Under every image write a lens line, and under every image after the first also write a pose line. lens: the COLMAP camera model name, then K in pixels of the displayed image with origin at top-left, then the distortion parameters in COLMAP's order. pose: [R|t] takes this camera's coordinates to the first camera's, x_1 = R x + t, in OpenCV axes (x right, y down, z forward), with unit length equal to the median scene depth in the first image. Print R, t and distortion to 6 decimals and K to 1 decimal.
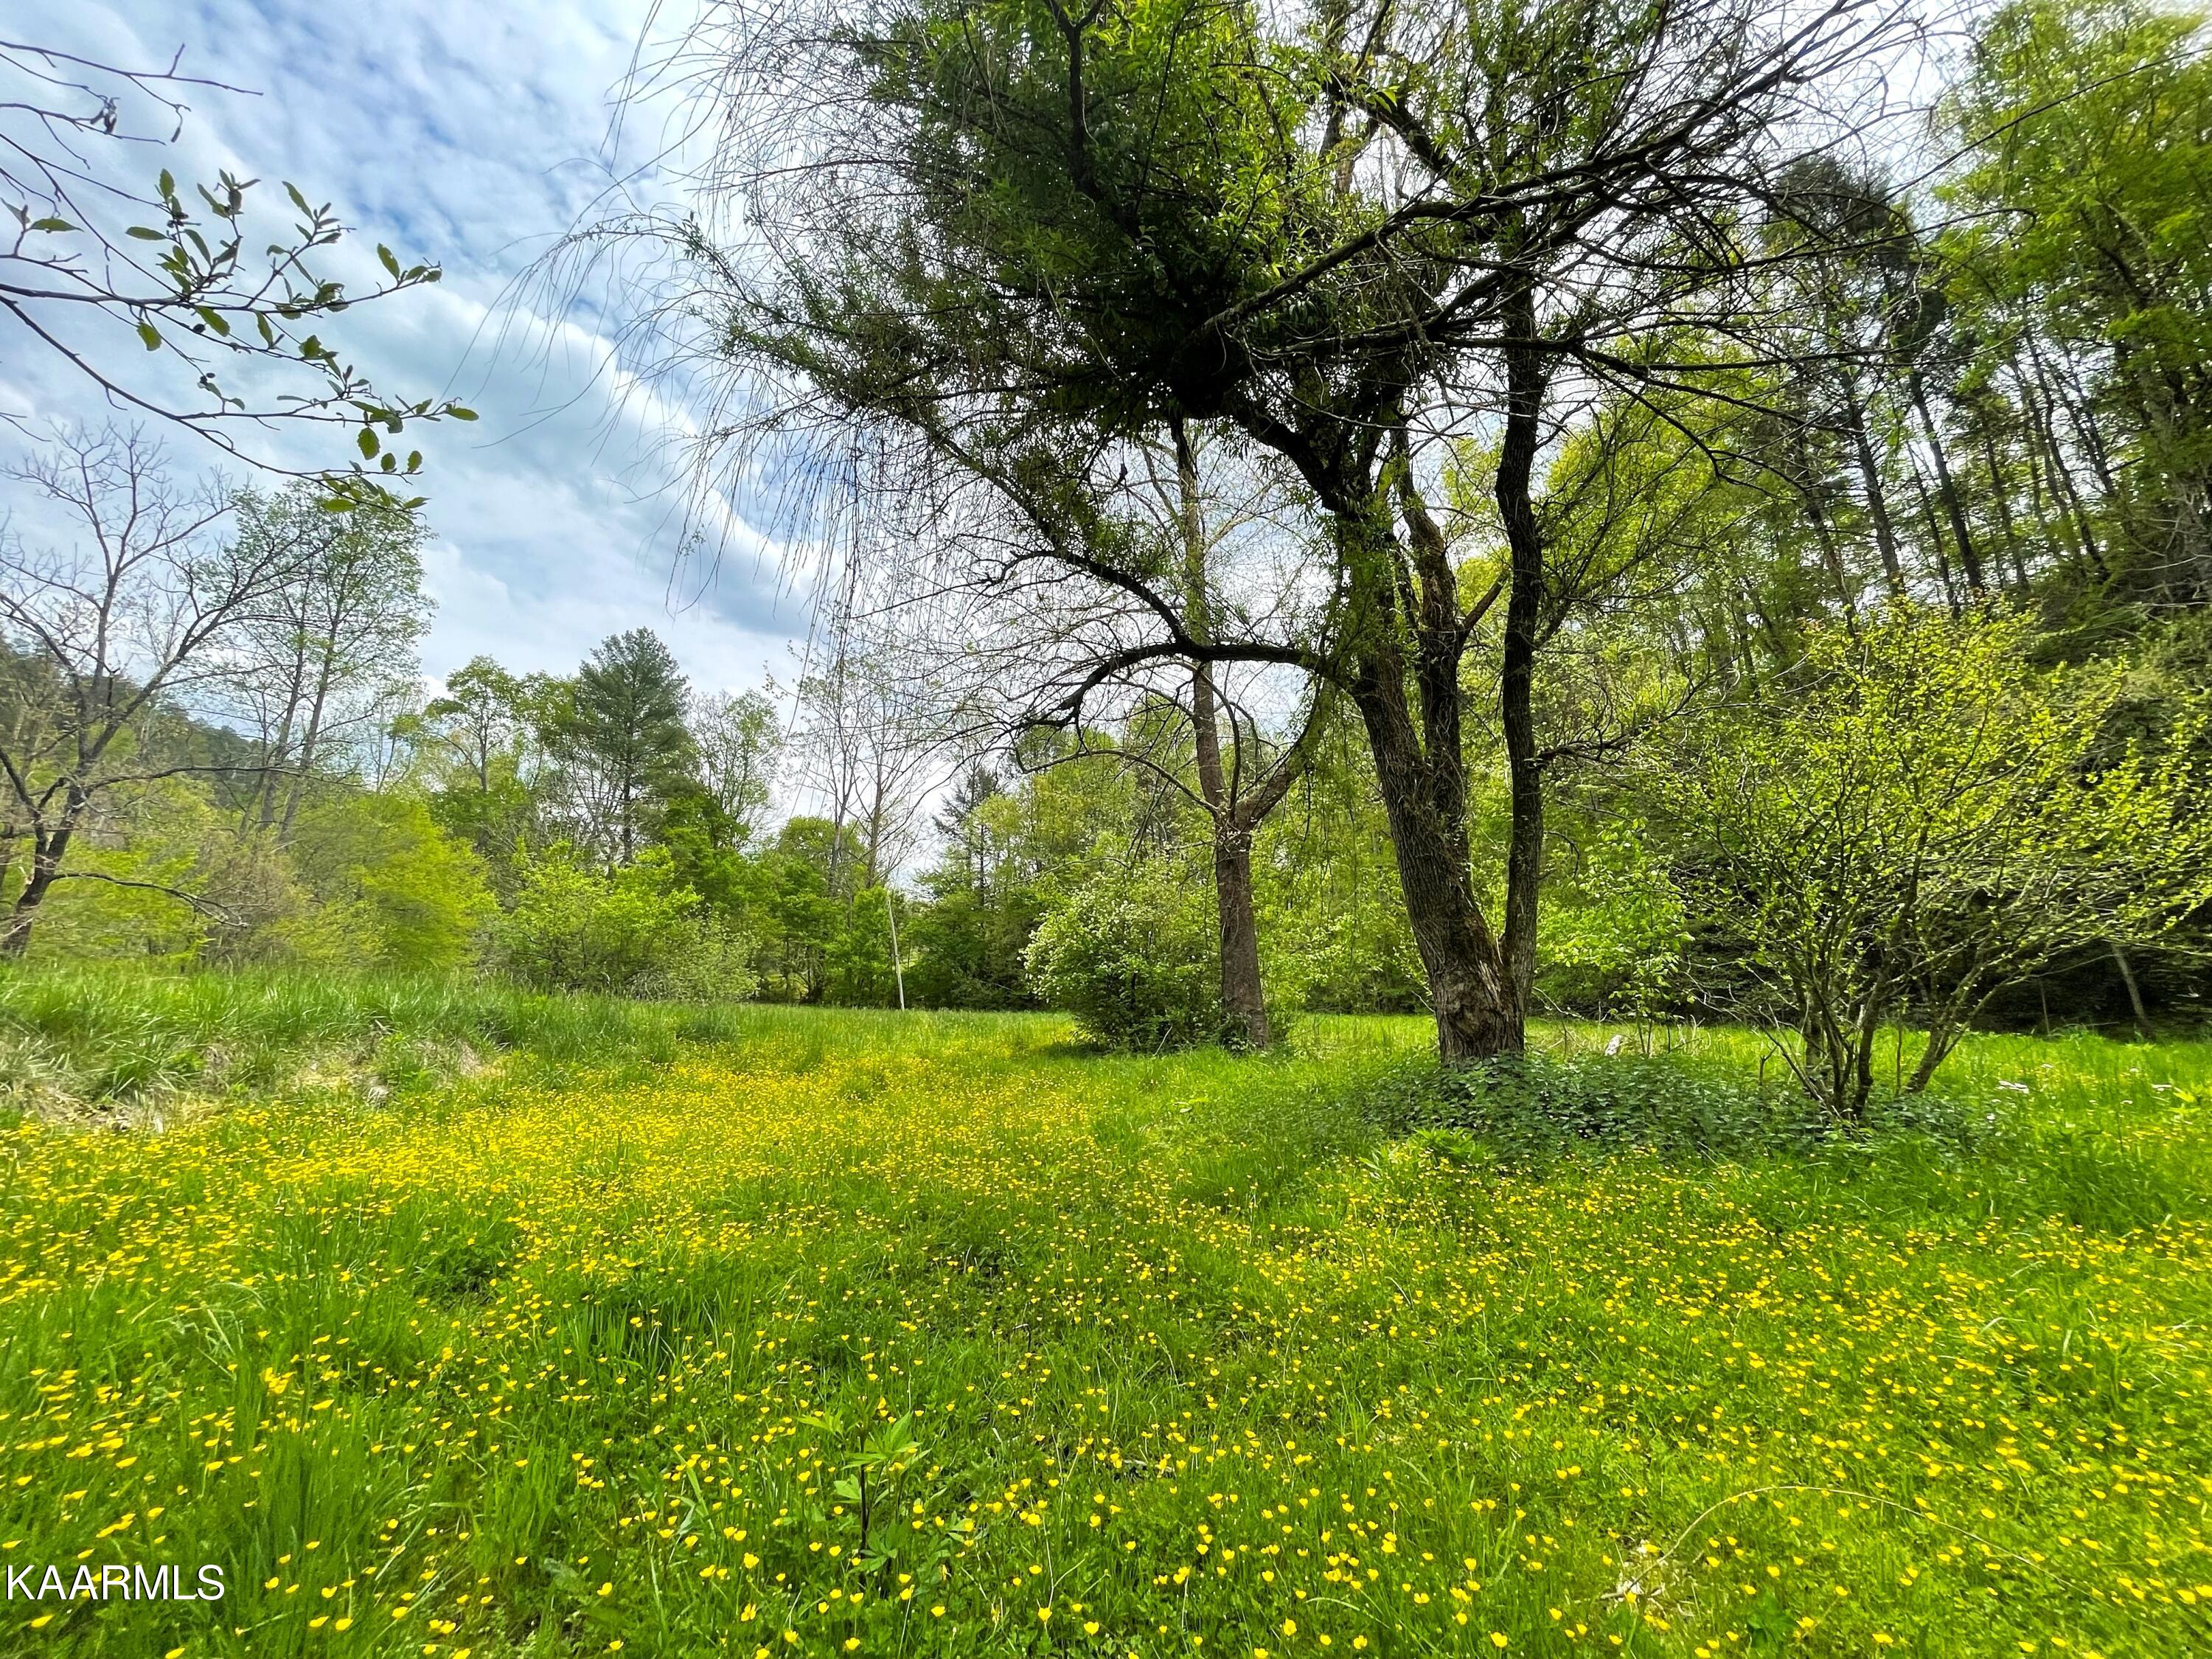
lens RADIAL K [[892.5, 0, 1123.8], [0, 892.5, 816.8], [0, 0, 1]] dist [0.001836, -0.000151]
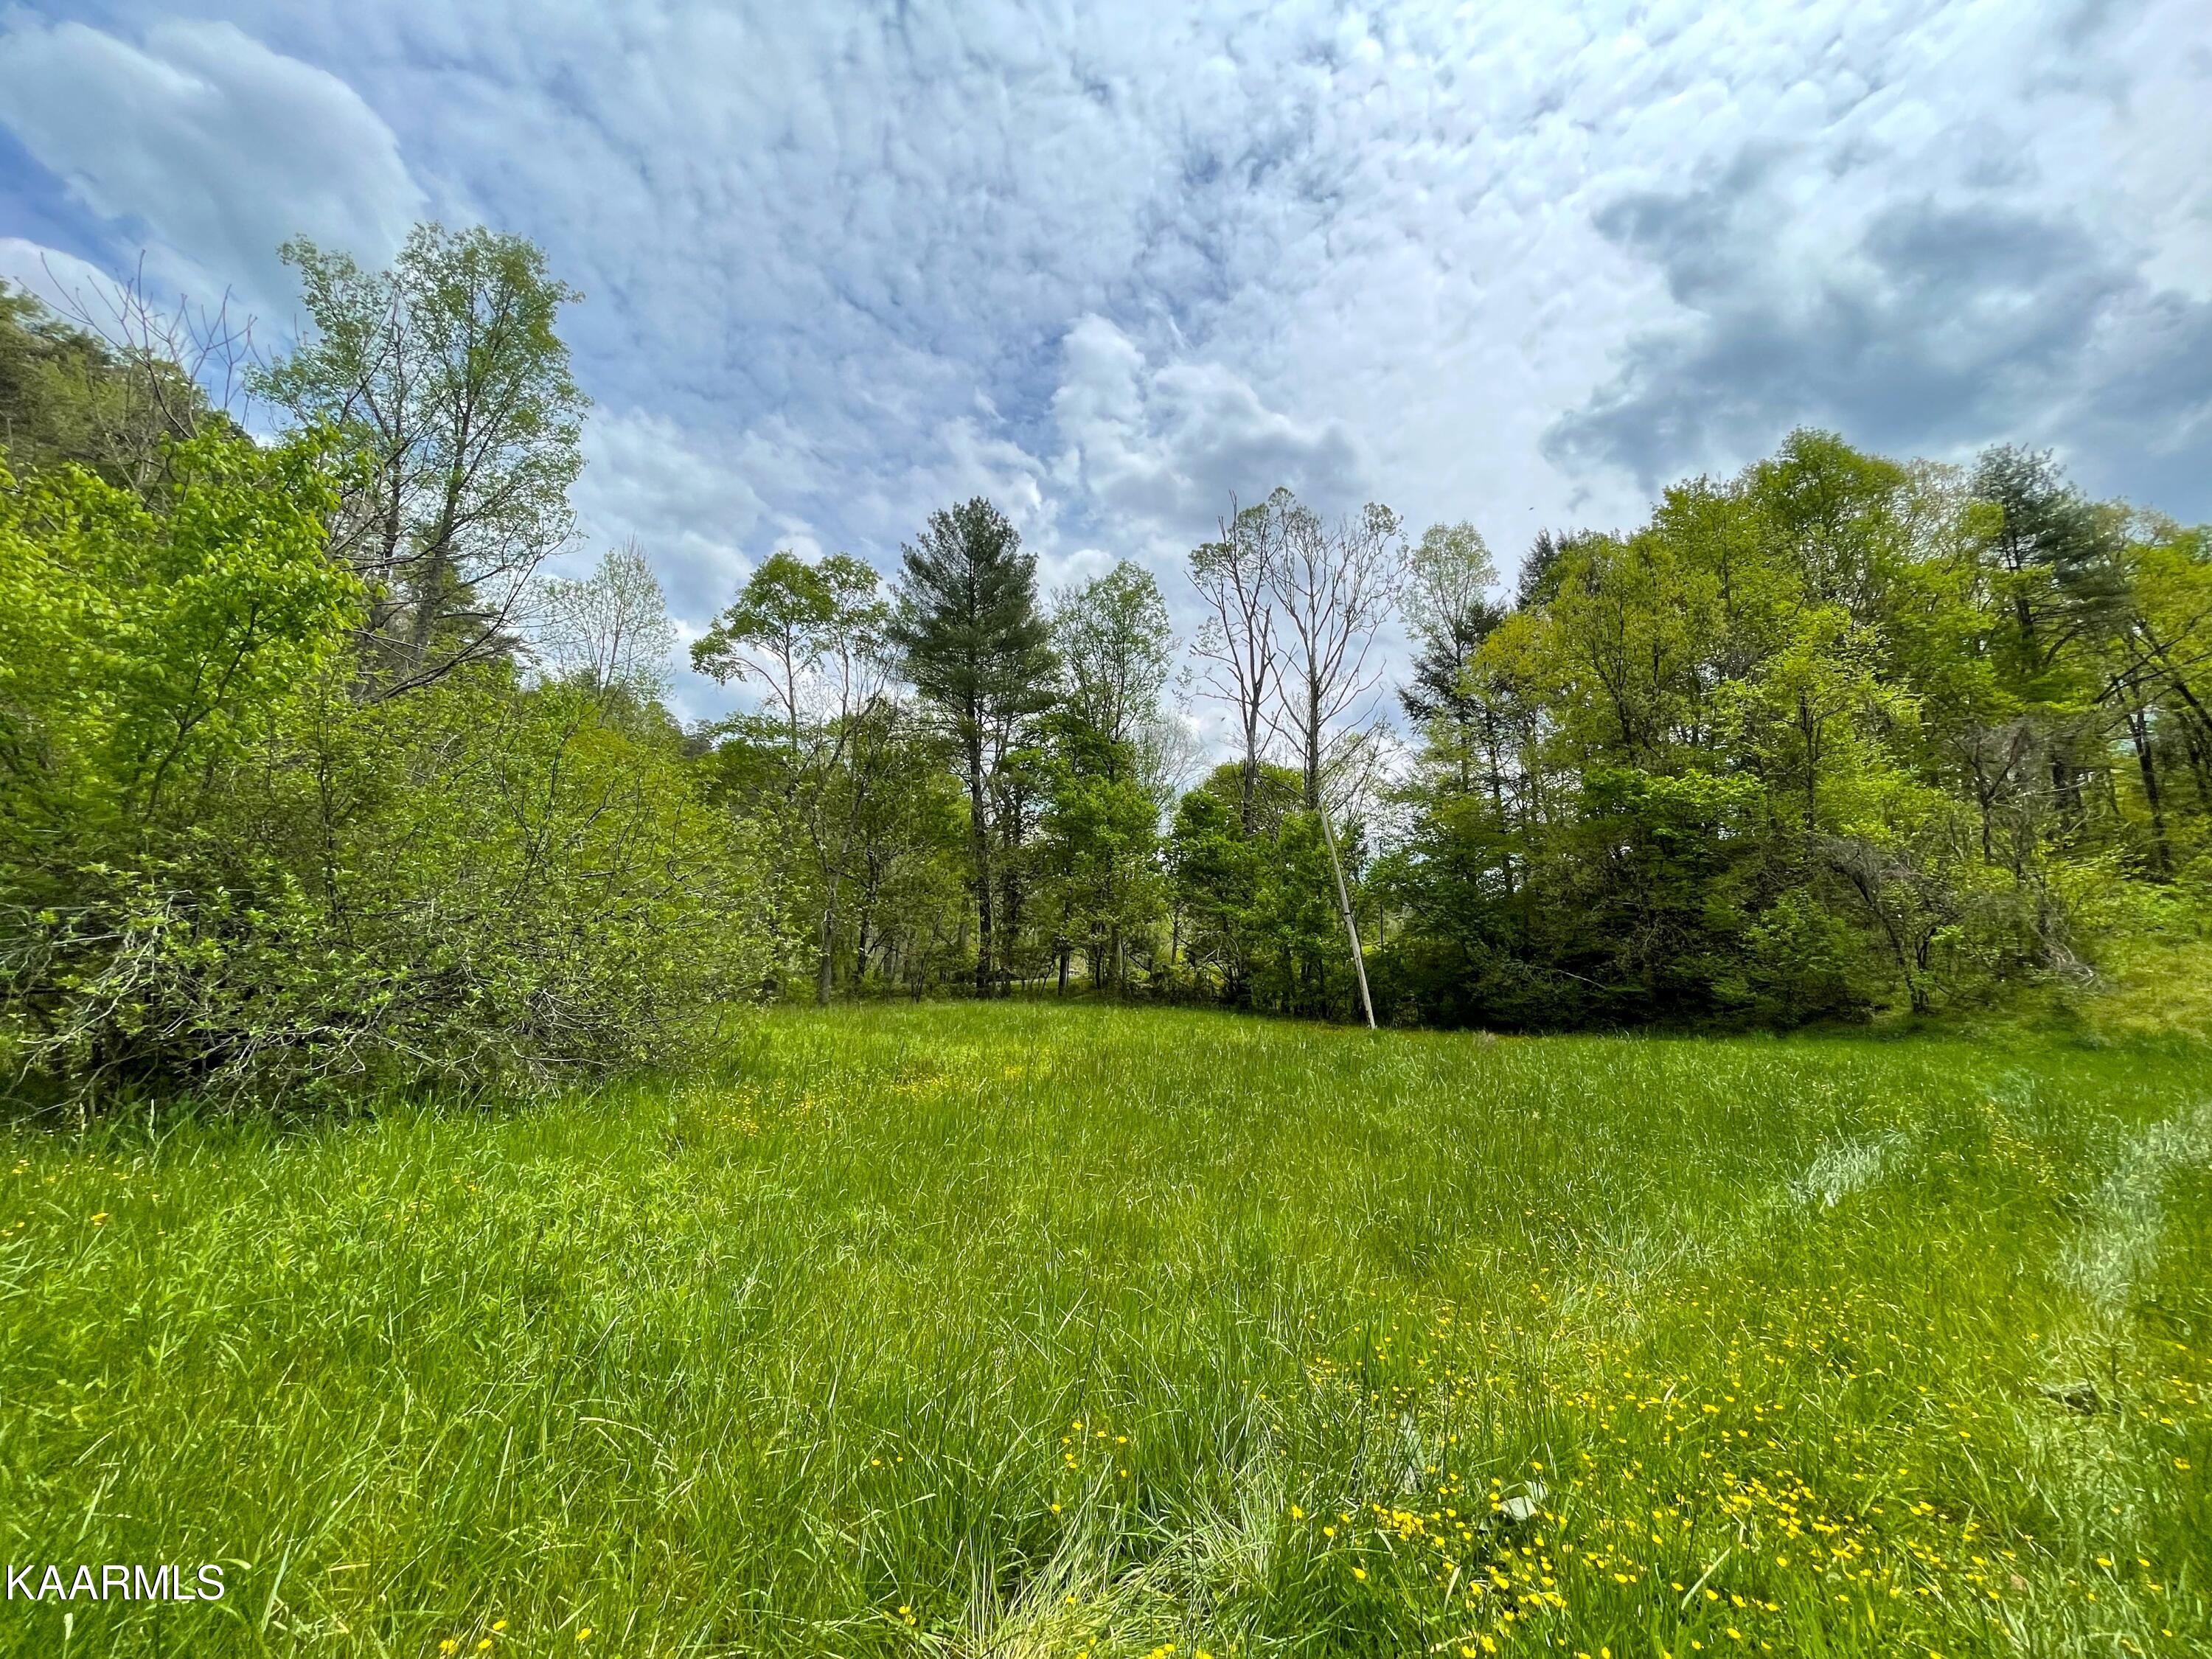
lens RADIAL K [[892.5, 0, 1109.6], [0, 892.5, 823.8], [0, 0, 1]] dist [0.001836, -0.000151]
pose [[0.859210, -0.083253, -0.504803, -0.092764], [0.092353, 0.995702, -0.007021, 0.076353], [0.503218, -0.040588, 0.863206, 0.413093]]
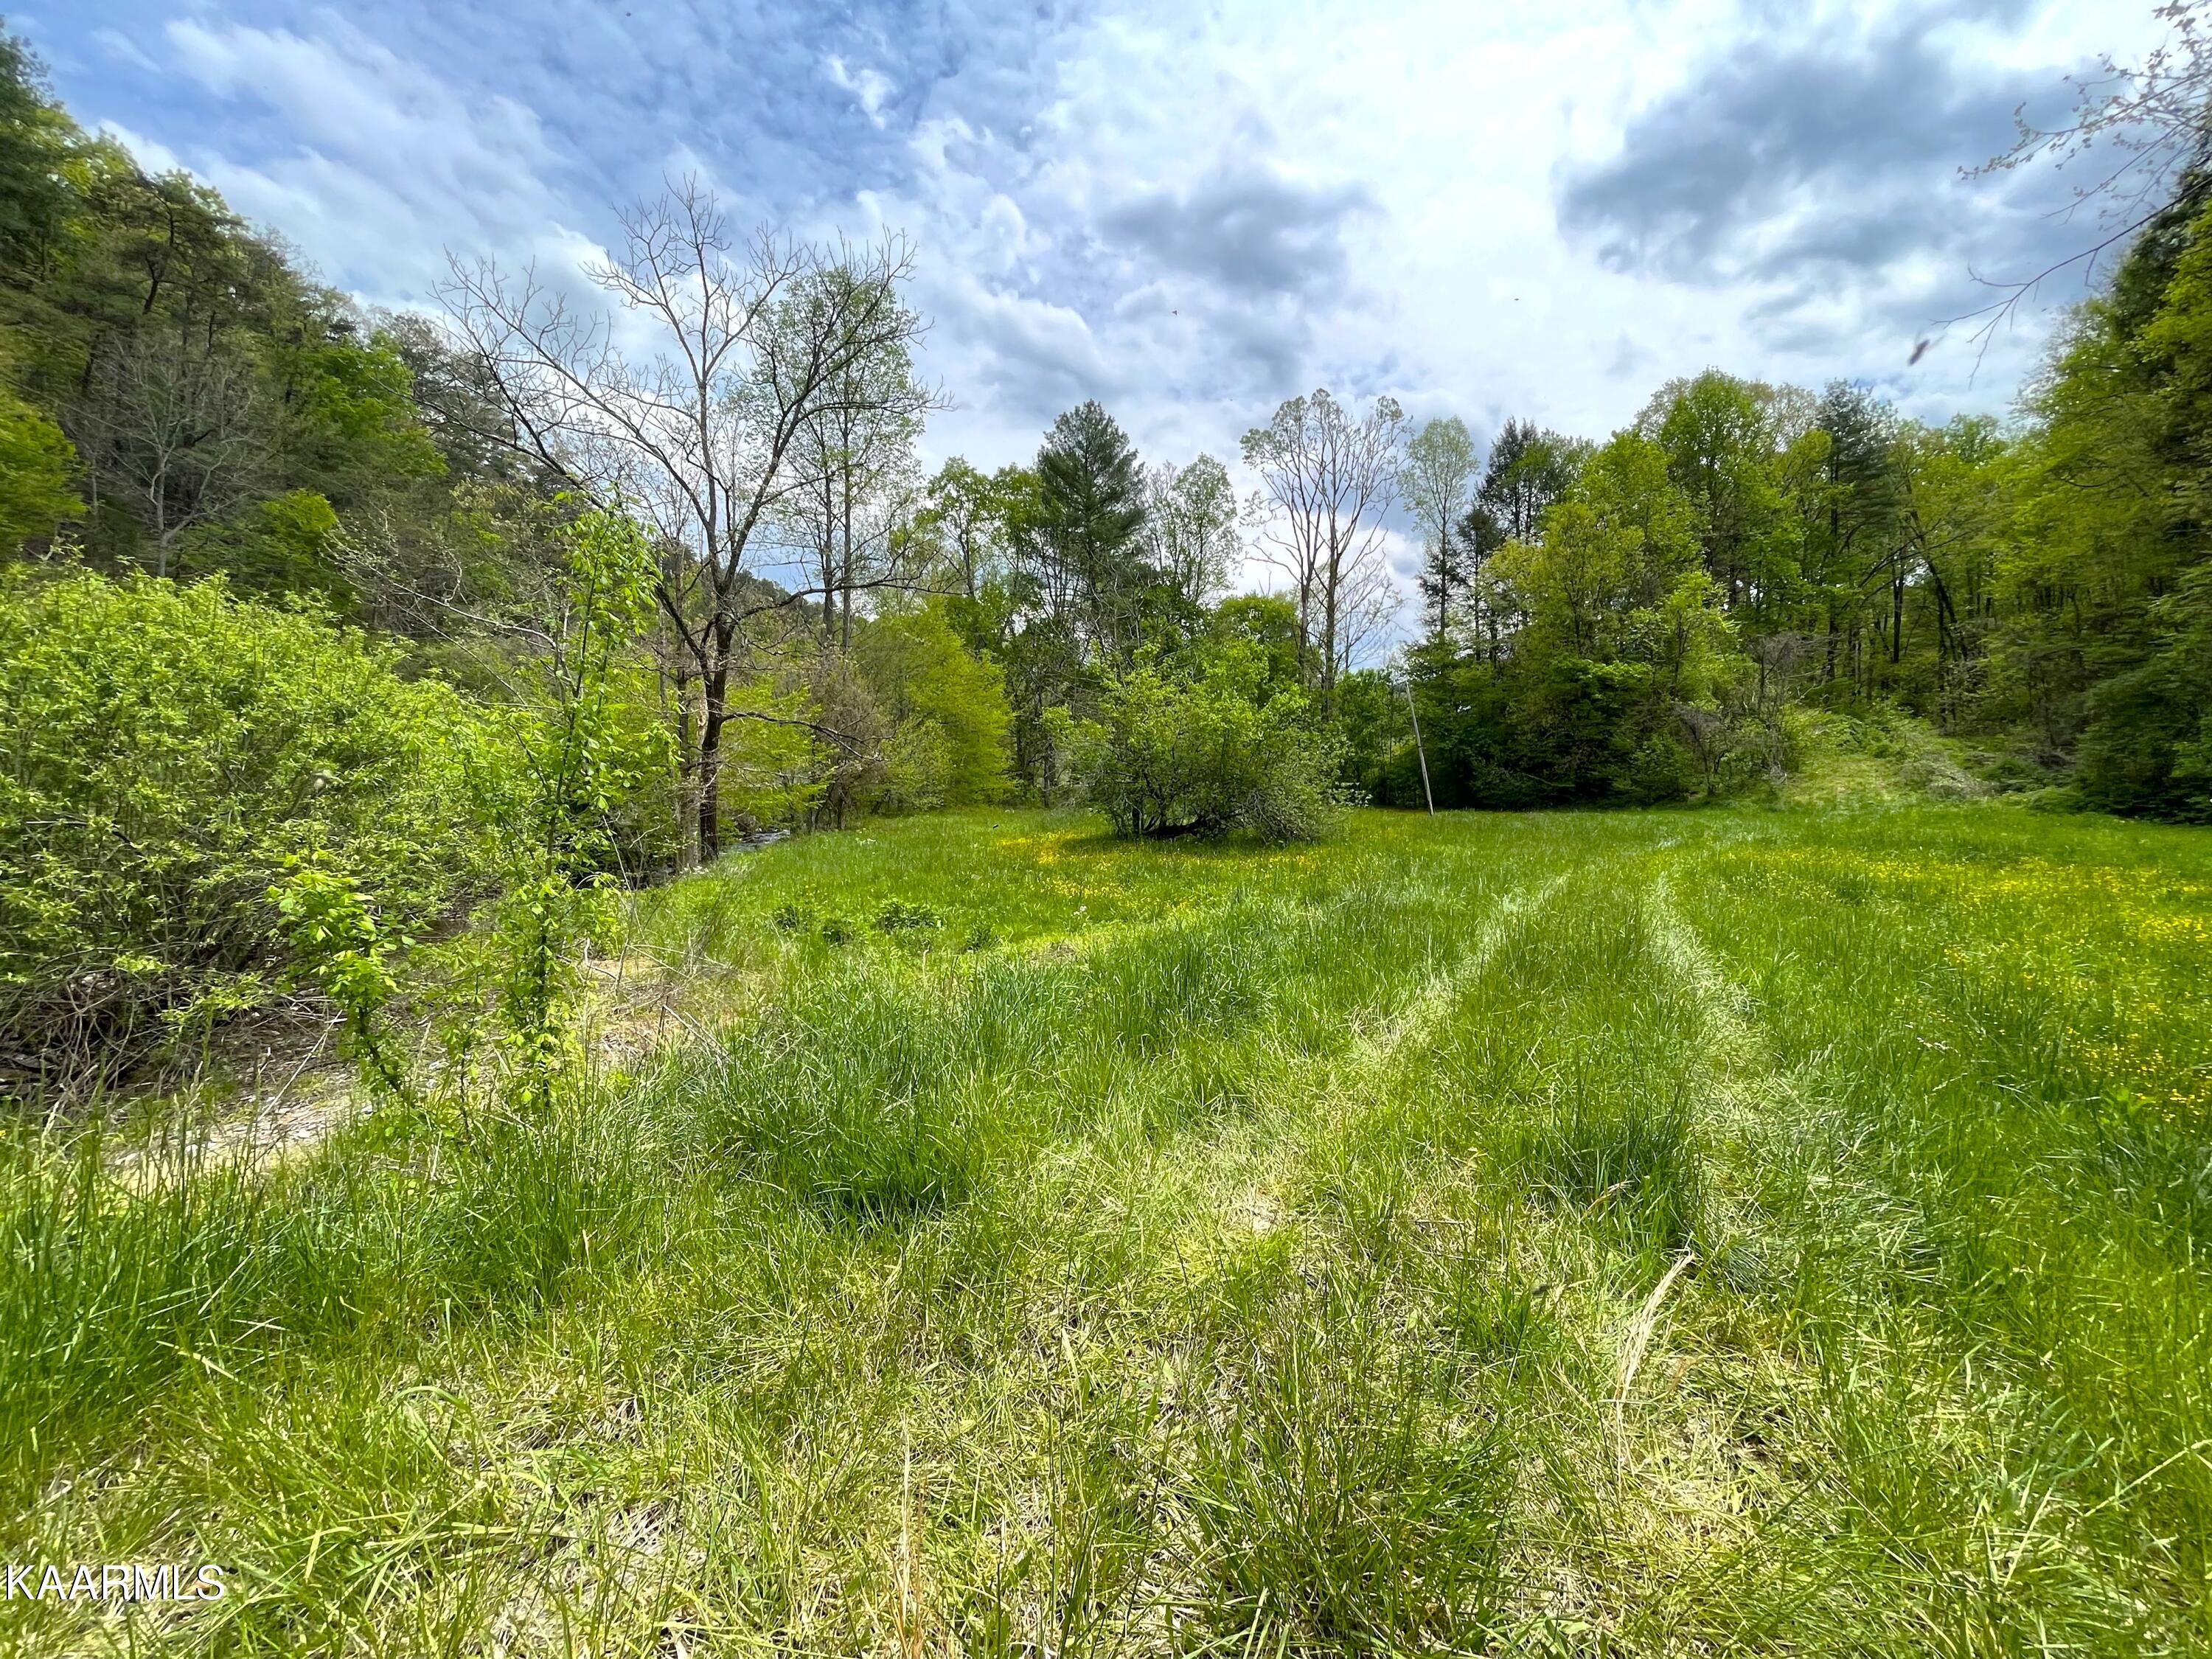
lens RADIAL K [[892.5, 0, 1120.1], [0, 892.5, 818.6], [0, 0, 1]] dist [0.001836, -0.000151]
pose [[0.913619, 0.006945, -0.406512, -0.137388], [0.095368, 0.968298, 0.230878, -0.003794], [0.395228, -0.249703, 0.883993, 0.095161]]
